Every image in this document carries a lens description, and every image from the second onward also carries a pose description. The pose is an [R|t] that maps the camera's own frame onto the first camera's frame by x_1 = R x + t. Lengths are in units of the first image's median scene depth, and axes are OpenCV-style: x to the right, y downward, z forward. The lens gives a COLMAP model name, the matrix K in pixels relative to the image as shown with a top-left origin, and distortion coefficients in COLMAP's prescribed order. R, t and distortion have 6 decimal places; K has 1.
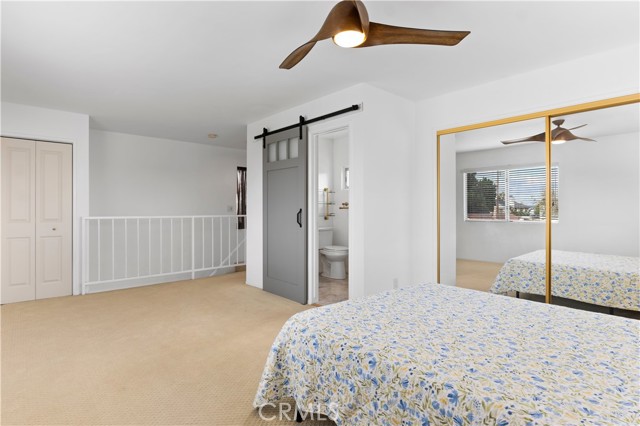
lens RADIAL K [[332.1, 0, 320.7], [0, 332.1, 210.7], [0, 0, 1]] dist [0.004190, -0.000321]
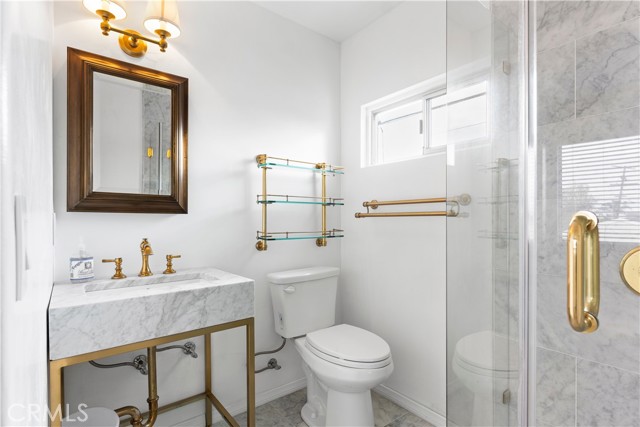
lens RADIAL K [[313.4, 0, 319.3], [0, 313.4, 216.5], [0, 0, 1]] dist [-0.000378, -0.000019]
pose [[0.999538, -0.002264, -0.030317, 0.025373], [0.002044, 0.999971, -0.007295, -0.004138], [0.030333, 0.007230, 0.999514, 0.646314]]
